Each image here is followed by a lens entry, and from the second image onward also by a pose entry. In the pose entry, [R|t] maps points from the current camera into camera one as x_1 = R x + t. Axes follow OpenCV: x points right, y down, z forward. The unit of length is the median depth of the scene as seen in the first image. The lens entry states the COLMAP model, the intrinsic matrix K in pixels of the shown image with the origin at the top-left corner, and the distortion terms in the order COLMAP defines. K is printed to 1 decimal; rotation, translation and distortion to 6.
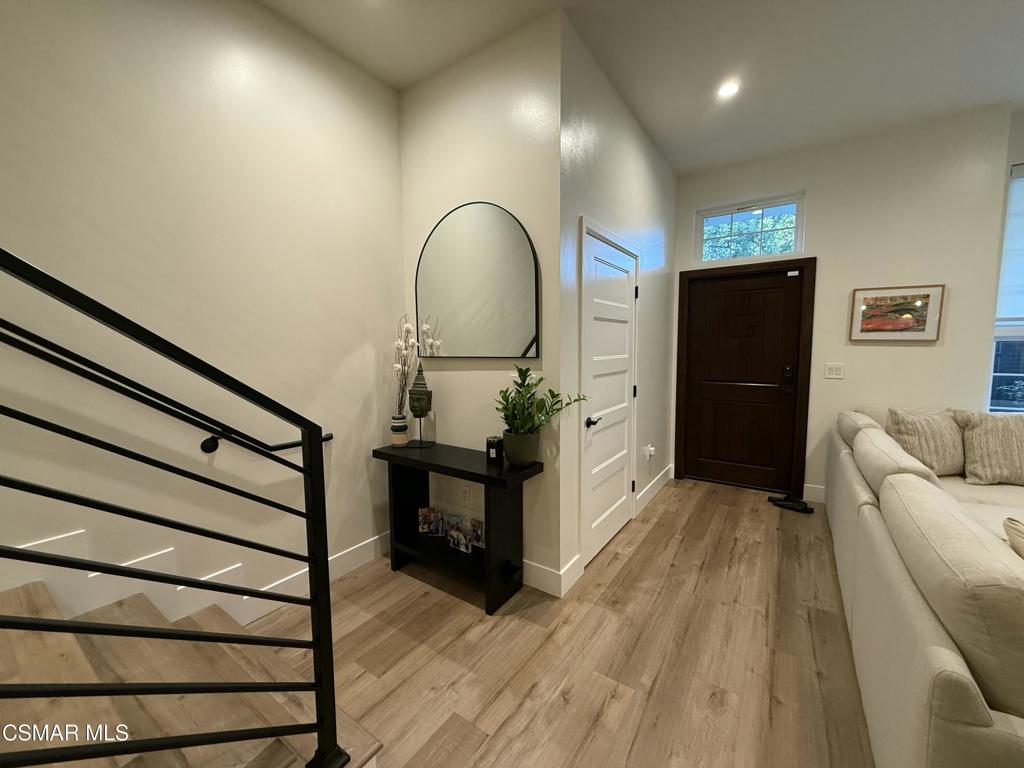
lens RADIAL K [[408.0, 0, 505.9], [0, 408.0, 381.9], [0, 0, 1]] dist [0.001397, -0.000363]
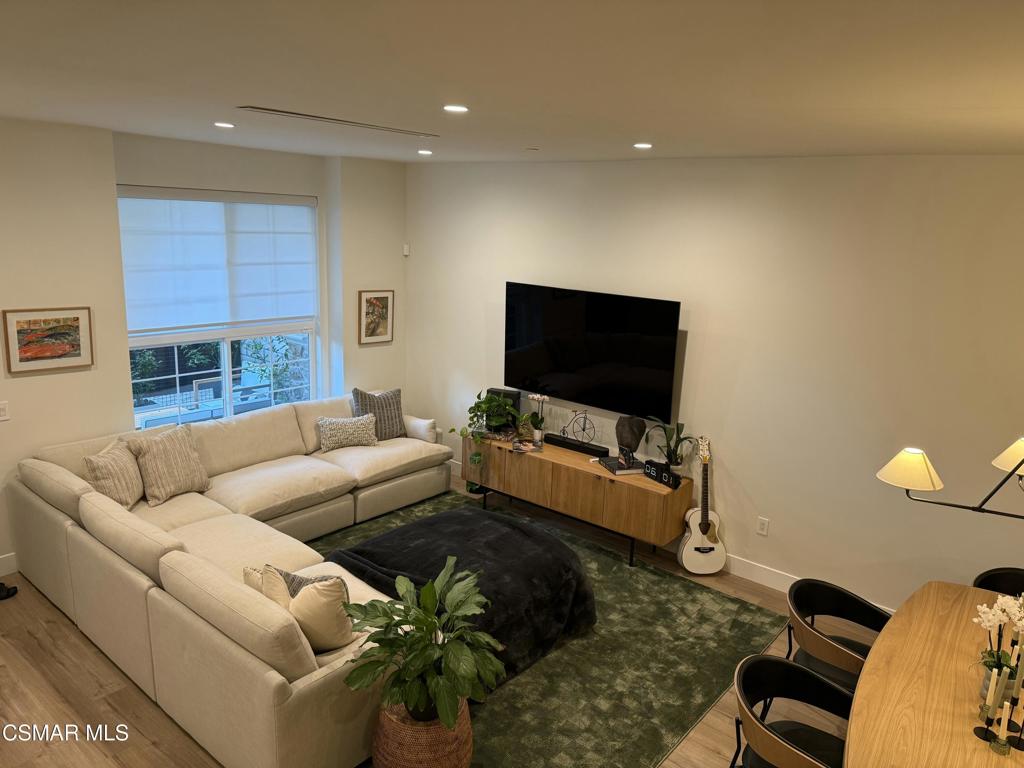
lens RADIAL K [[708.2, 0, 517.6], [0, 708.2, 403.0], [0, 0, 1]] dist [-0.006339, -0.009929]
pose [[0.079165, -0.226645, 0.970755, -0.470448], [0.043664, 0.973665, 0.223763, -0.338180], [-0.995905, 0.024673, 0.086976, -0.118394]]
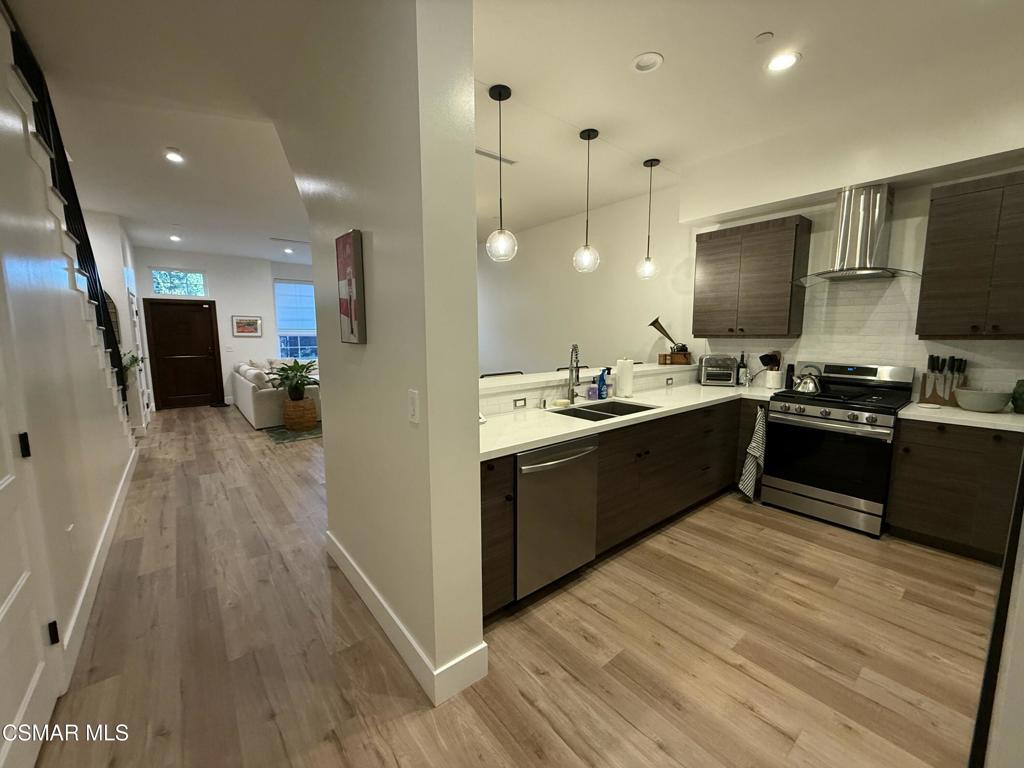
lens RADIAL K [[408.0, 0, 510.5], [0, 408.0, 384.1], [0, 0, 1]] dist [0.001397, -0.000363]
pose [[0.275064, -0.111362, 0.954954, -1.227151], [0.083542, 0.992281, 0.091652, 0.115259], [-0.957789, 0.054569, 0.282245, -1.453396]]
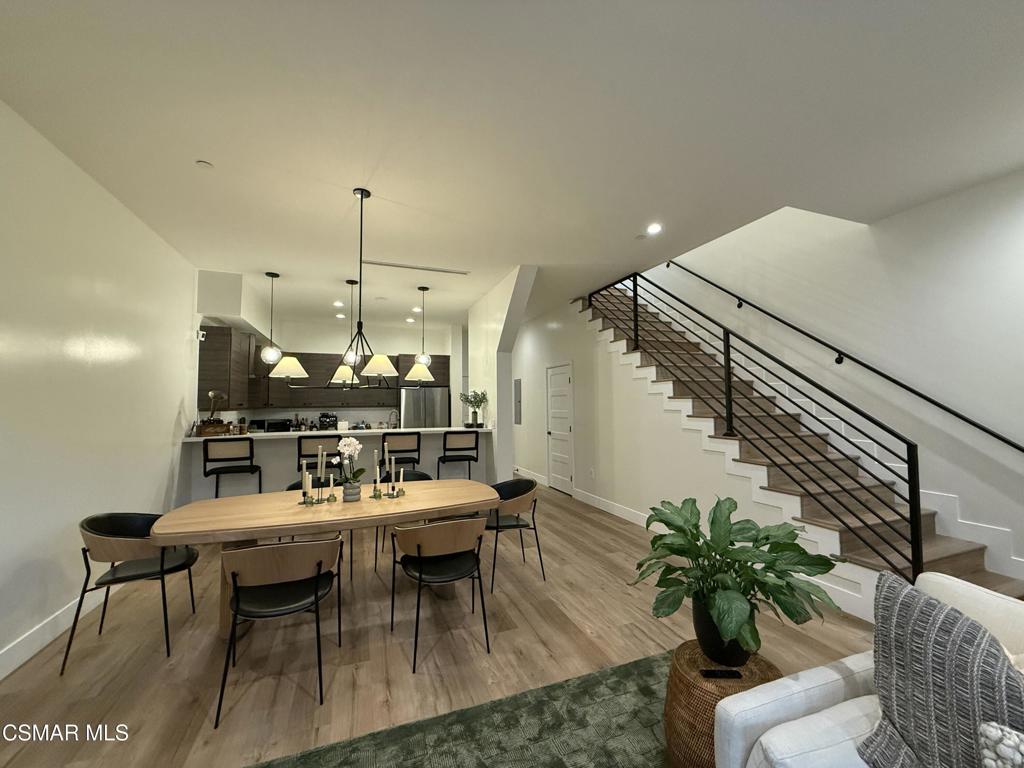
lens RADIAL K [[408.0, 0, 507.9], [0, 408.0, 384.4], [0, 0, 1]] dist [0.001397, -0.000363]
pose [[-0.572256, -0.024168, -0.819719, 0.977541], [-0.055463, 0.998418, 0.009282, -0.044752], [0.818198, 0.050776, -0.572691, 0.178305]]
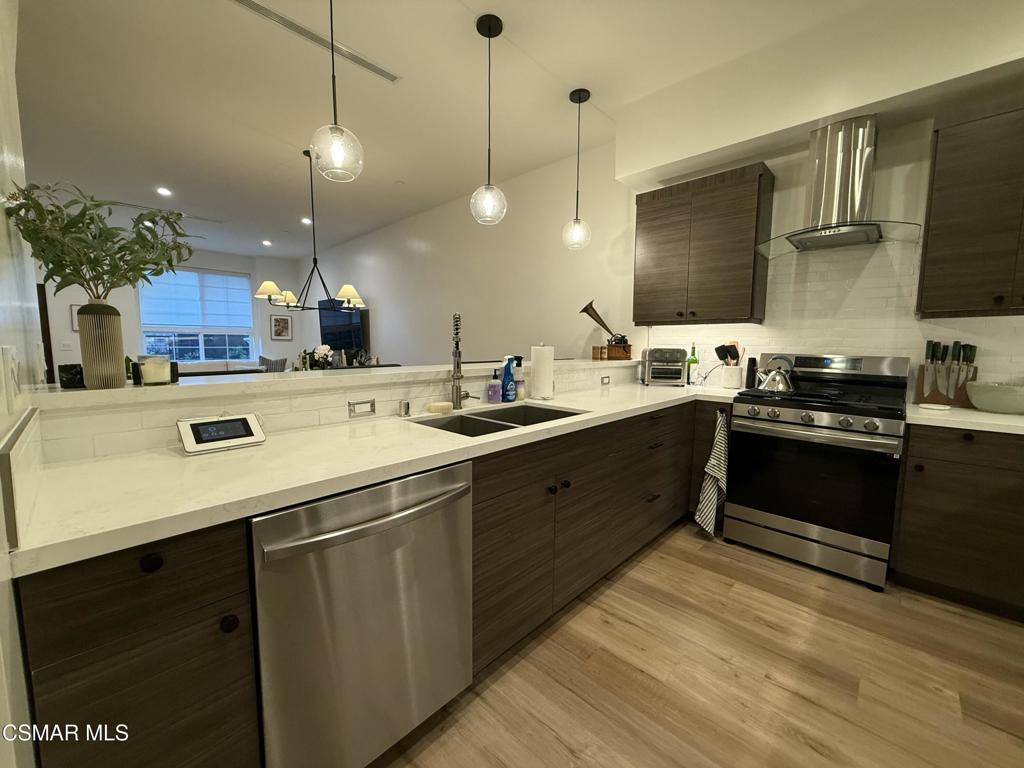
lens RADIAL K [[408.0, 0, 511.4], [0, 408.0, 384.1], [0, 0, 1]] dist [0.001397, -0.000363]
pose [[0.150524, -0.086360, 0.984827, -0.860959], [0.076612, 0.994200, 0.075473, 0.185546], [-0.985633, 0.064089, 0.156267, -1.500922]]
